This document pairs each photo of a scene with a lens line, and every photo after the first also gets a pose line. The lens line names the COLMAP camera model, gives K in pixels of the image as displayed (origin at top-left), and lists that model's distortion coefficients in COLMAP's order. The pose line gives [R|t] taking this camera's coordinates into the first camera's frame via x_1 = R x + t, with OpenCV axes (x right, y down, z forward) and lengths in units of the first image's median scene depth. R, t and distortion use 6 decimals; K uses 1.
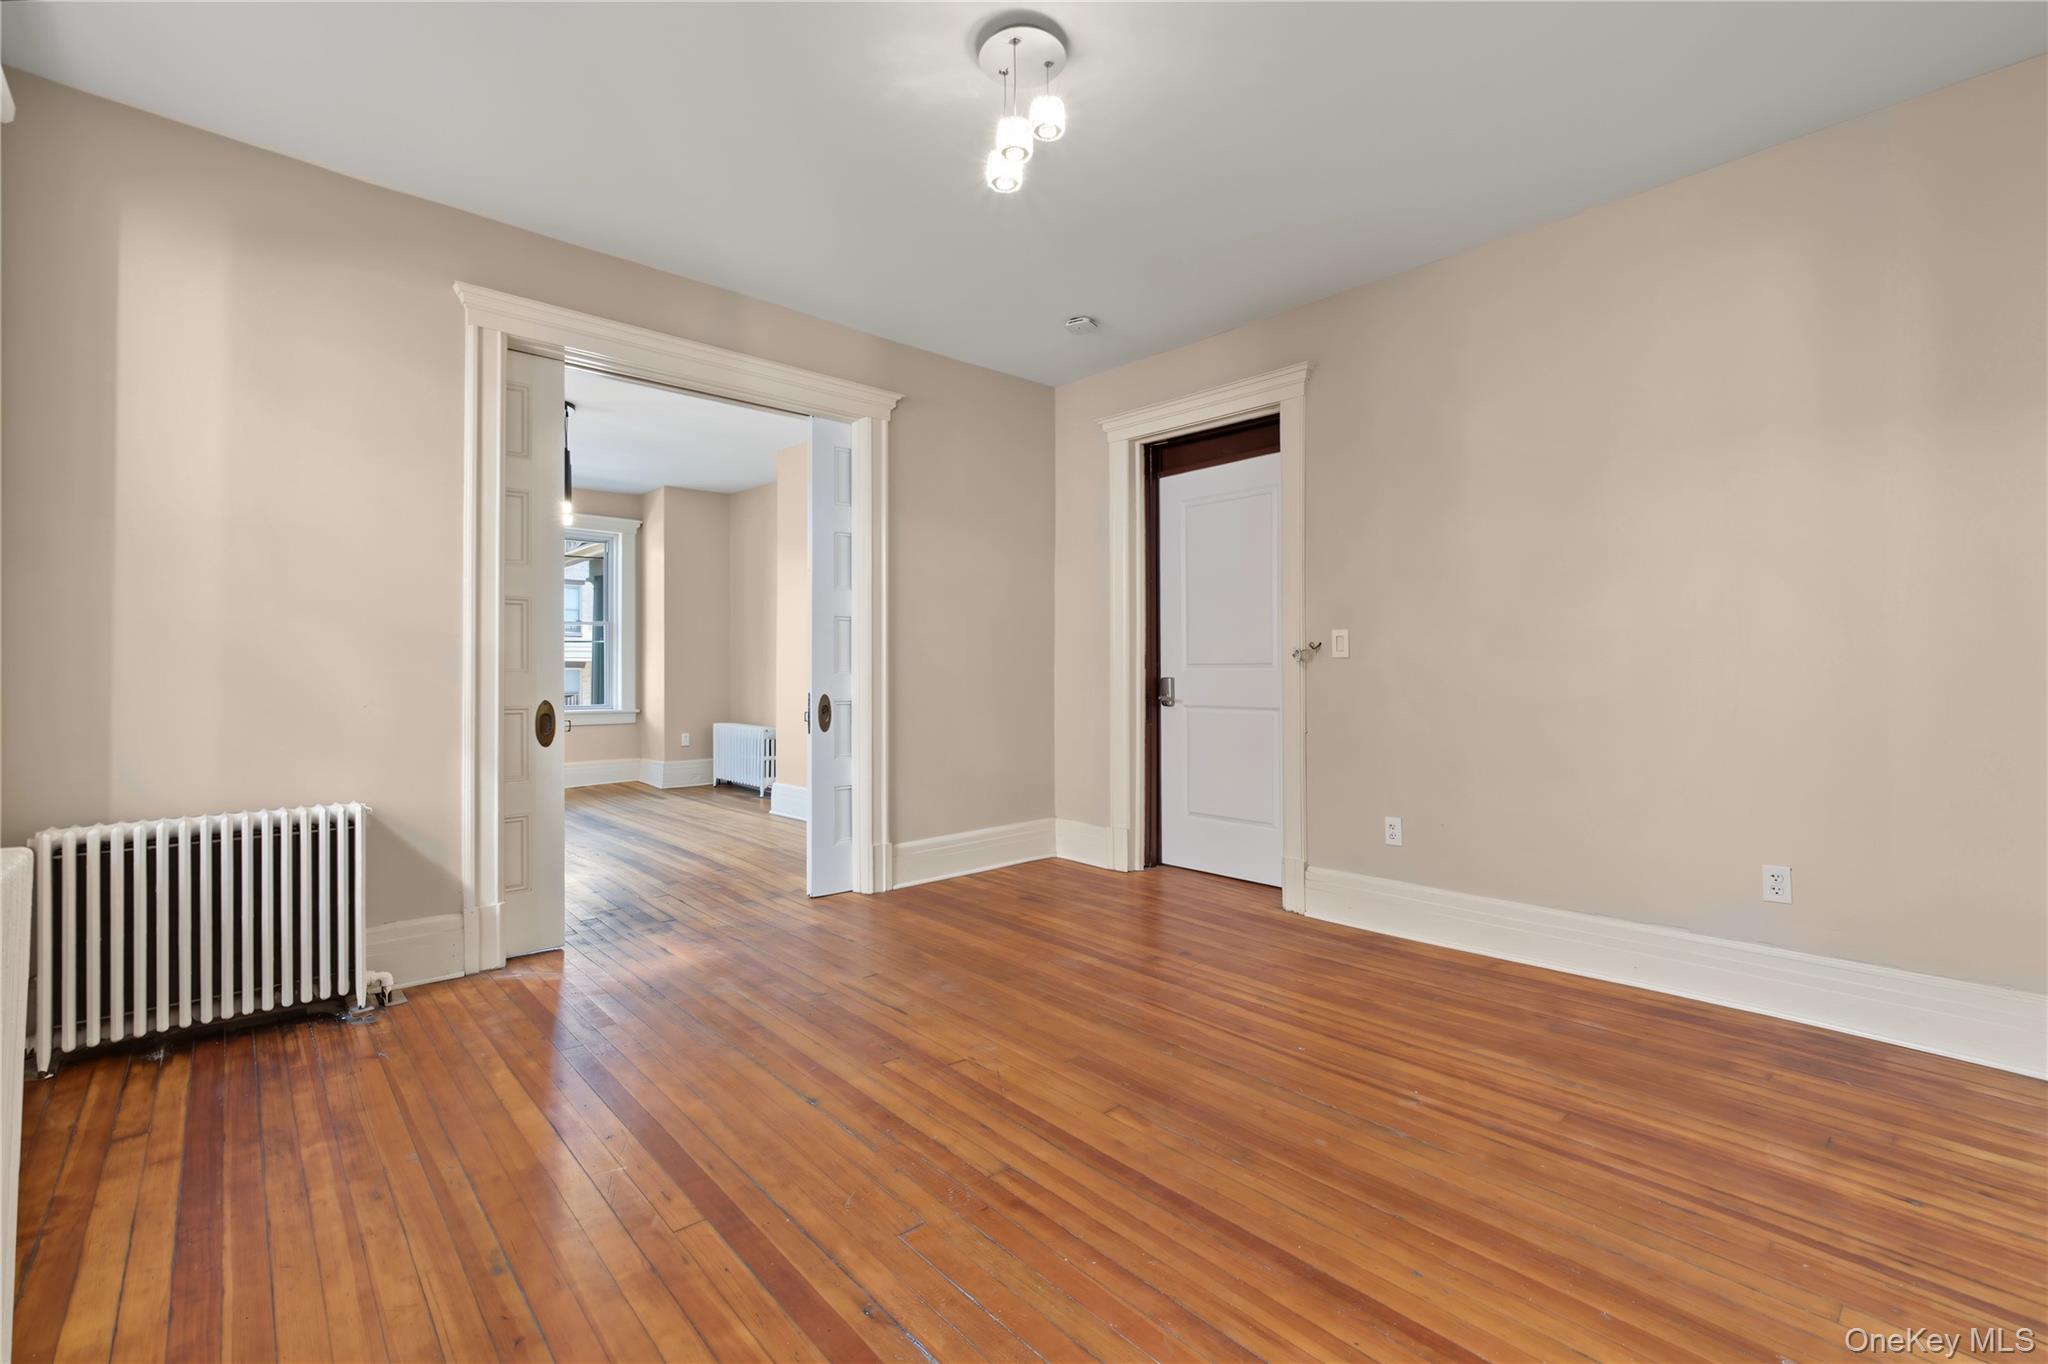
lens RADIAL K [[877.6, 0, 1026.4], [0, 877.6, 671.2], [0, 0, 1]] dist [0.002087, 0.000194]
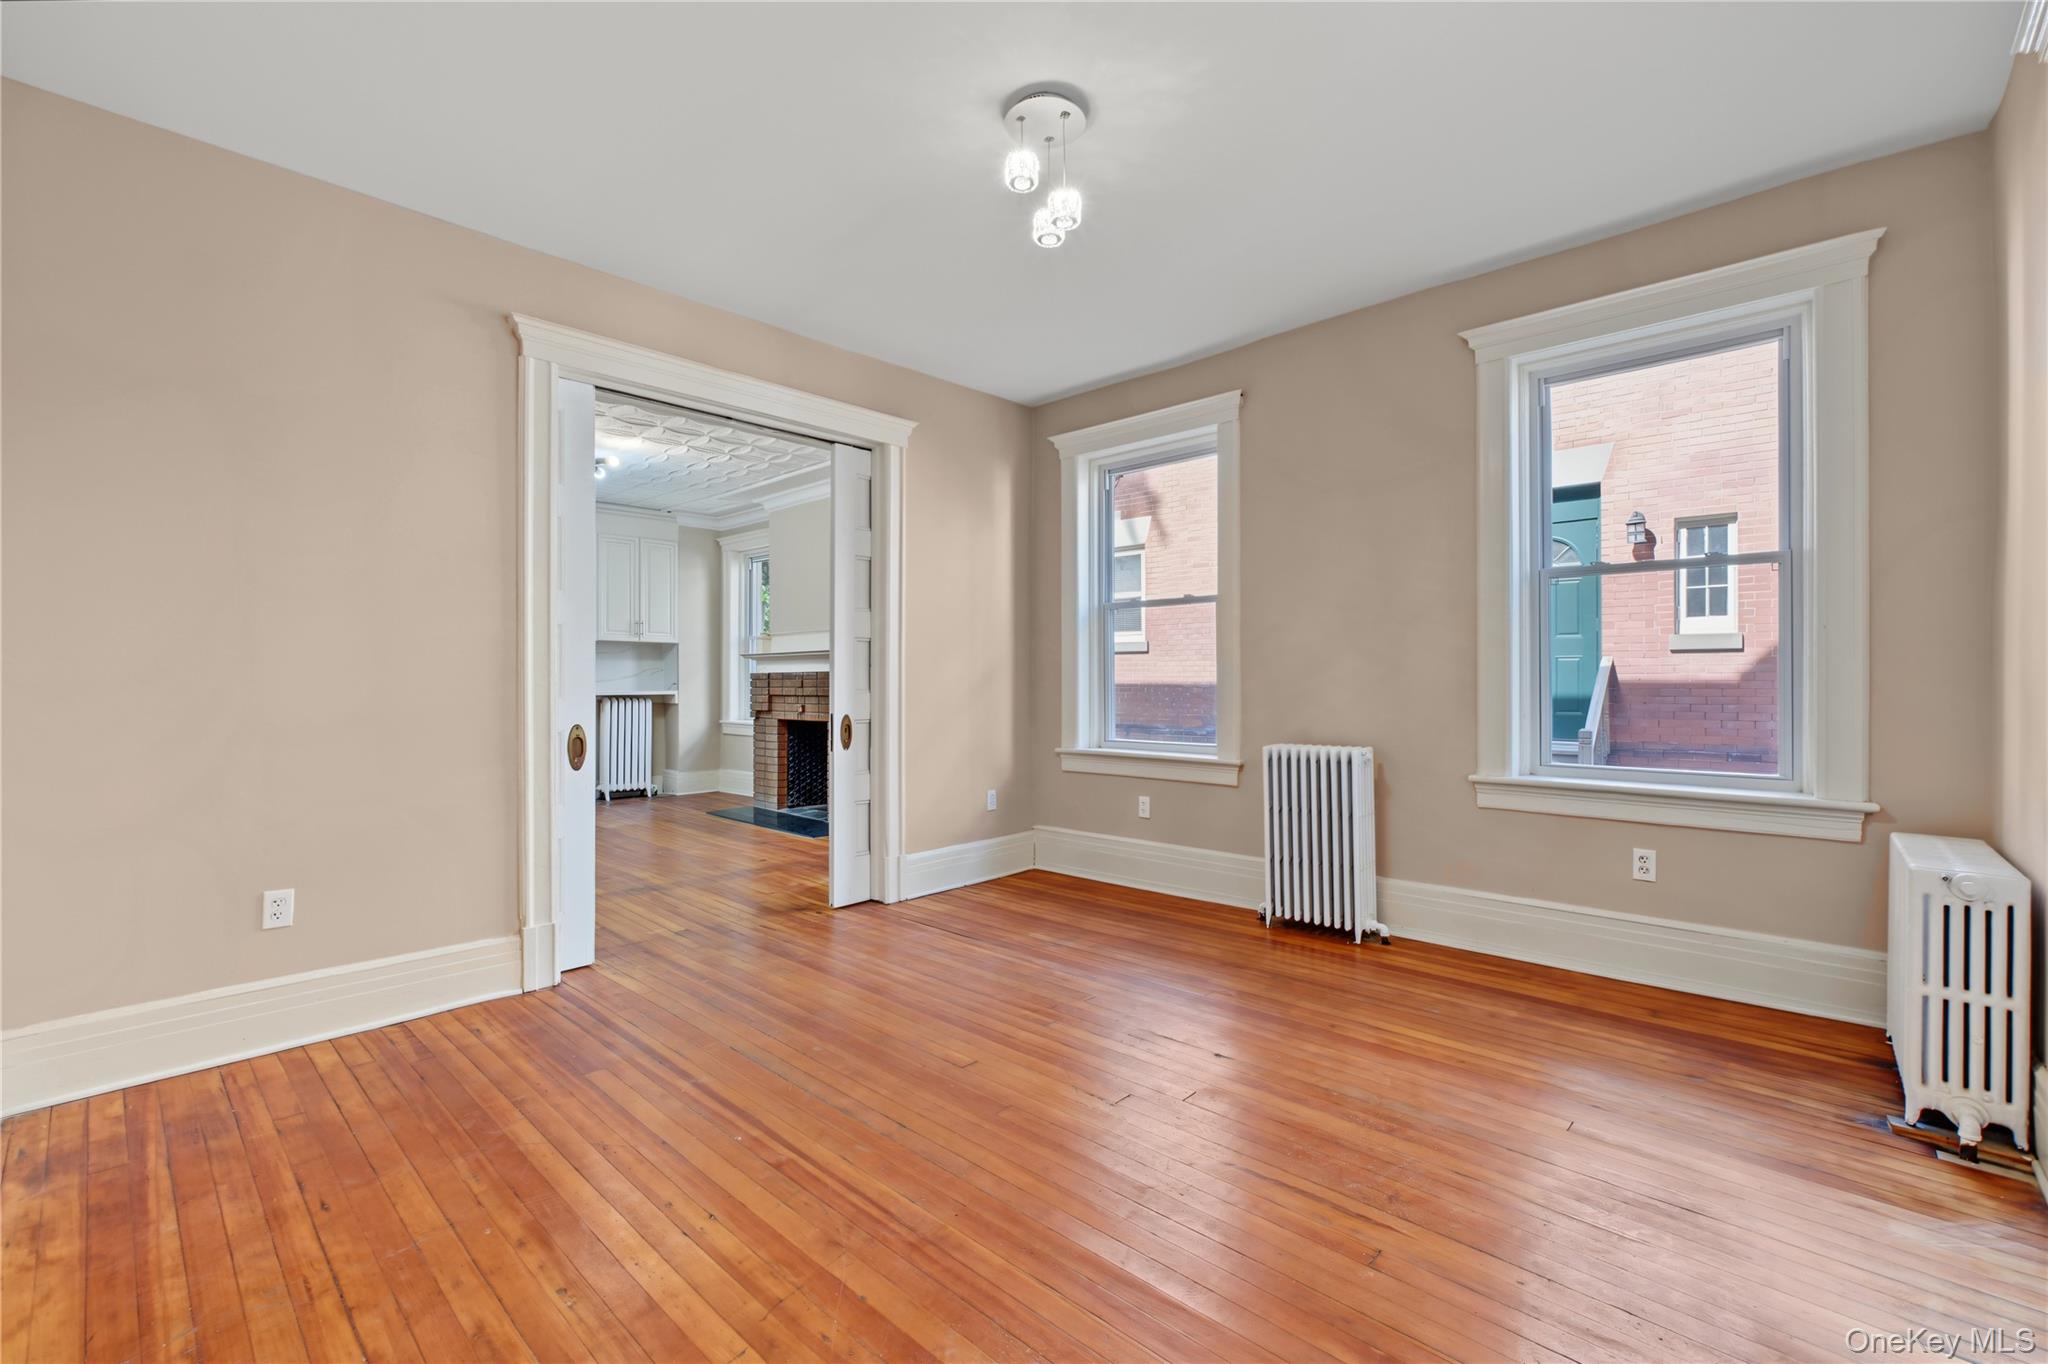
lens RADIAL K [[879.9, 0, 1024.0], [0, 879.9, 682.0], [0, 0, 1]] dist [0.002653, -0.000057]
pose [[-0.996558, 0.004150, -0.082792, 0.103181], [0.004237, 0.999991, -0.000879, -0.015002], [0.082788, -0.001226, -0.996566, 1.864688]]
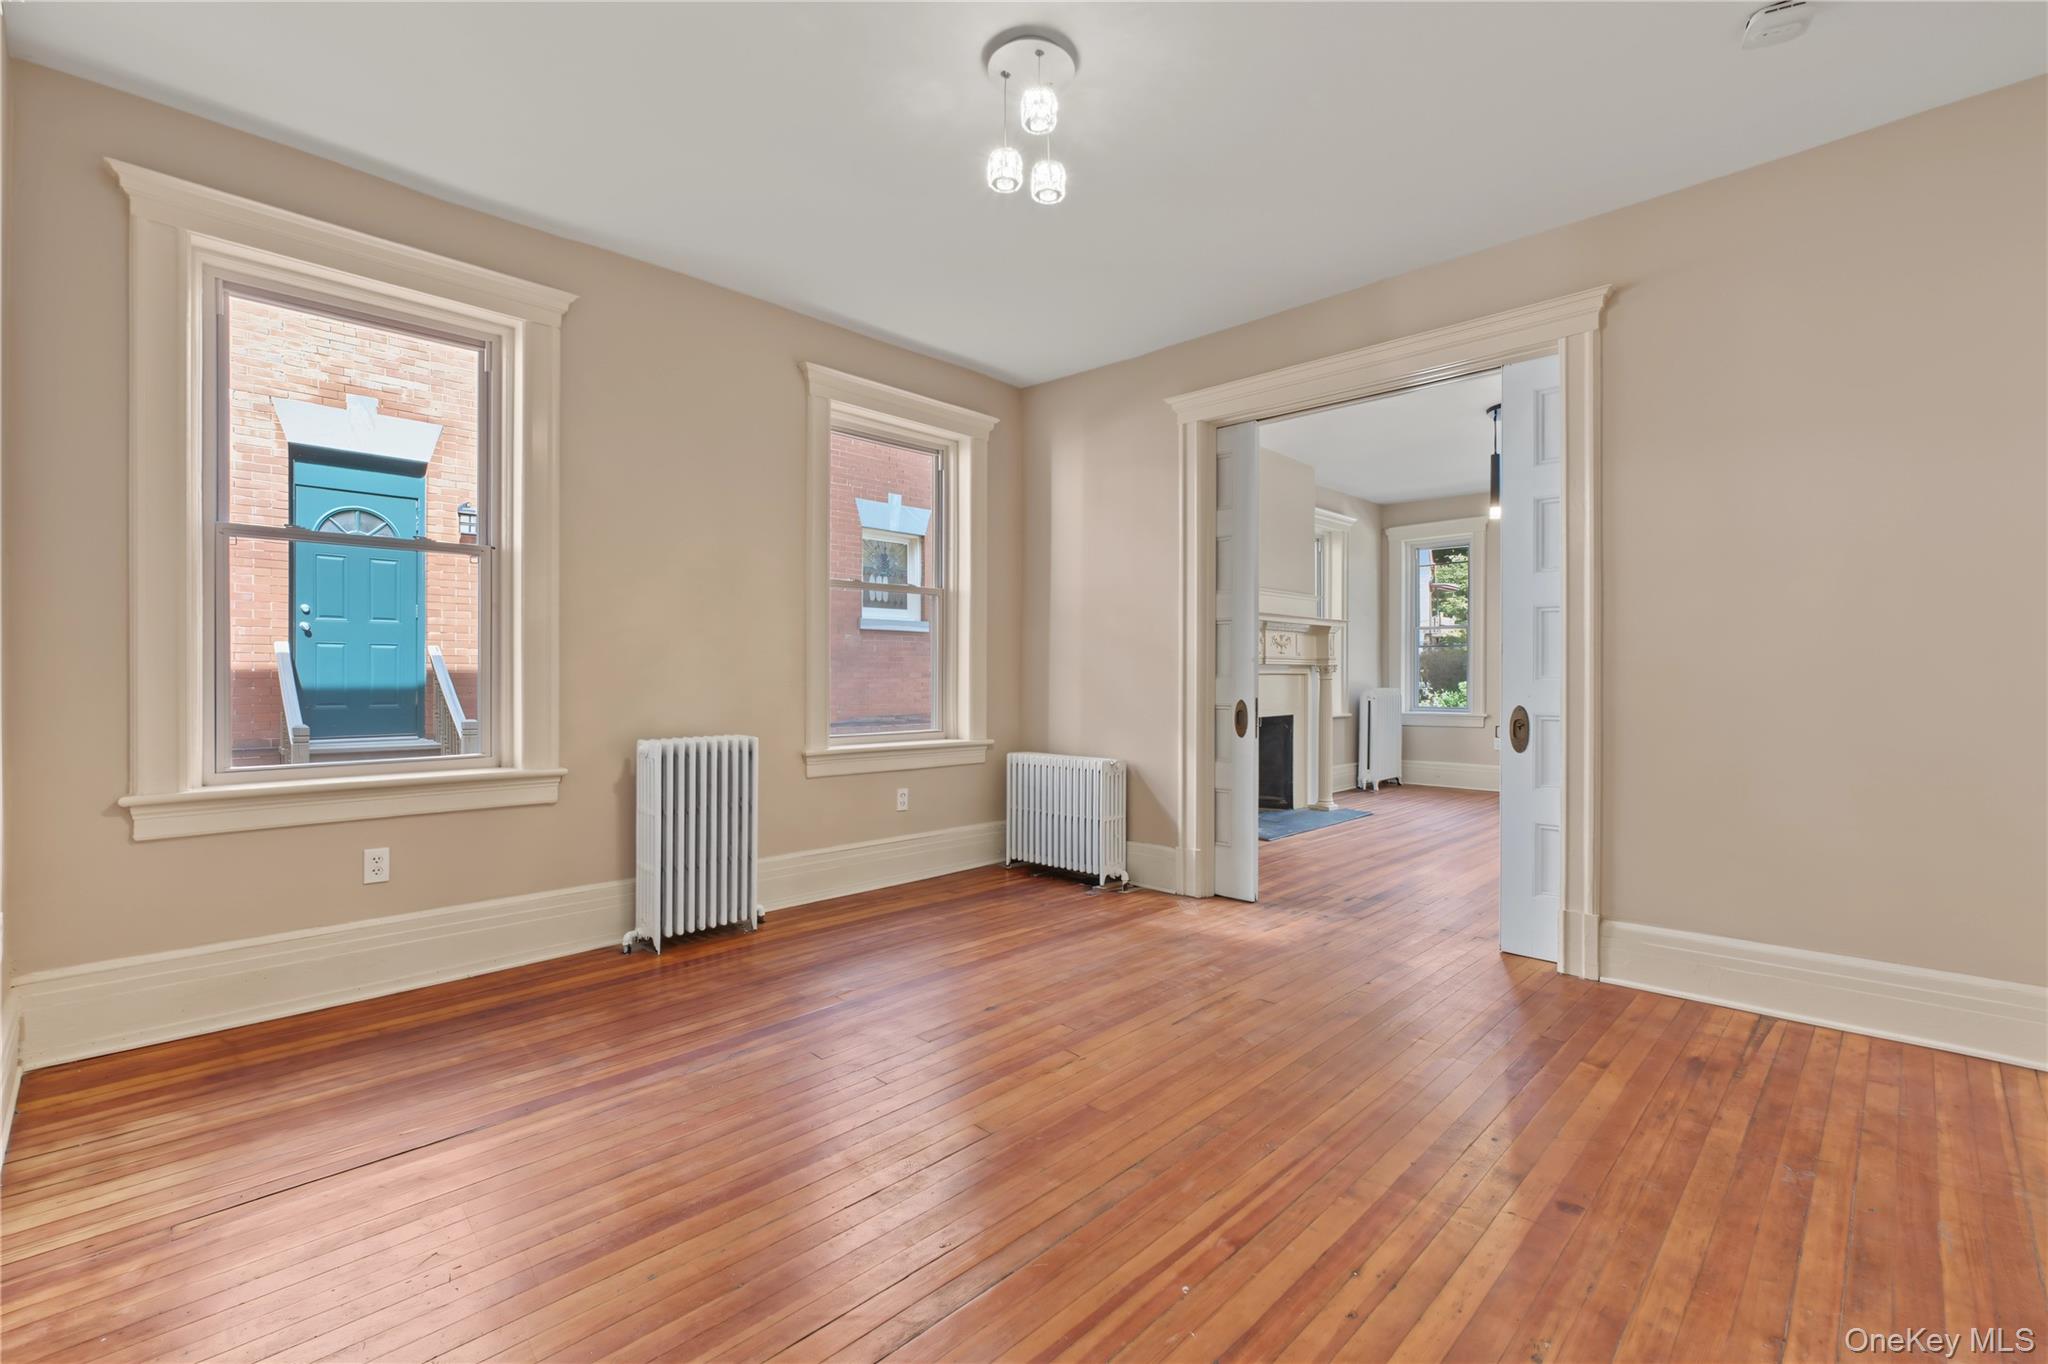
lens RADIAL K [[889.1, 0, 1048.2], [0, 889.1, 677.2], [0, 0, 1]] dist [0.001181, 0.000242]
pose [[0.072778, 0.004922, -0.997336, 0.922056], [0.000323, 0.999988, 0.004958, -0.006356], [0.997348, -0.000683, 0.072775, 0.849942]]
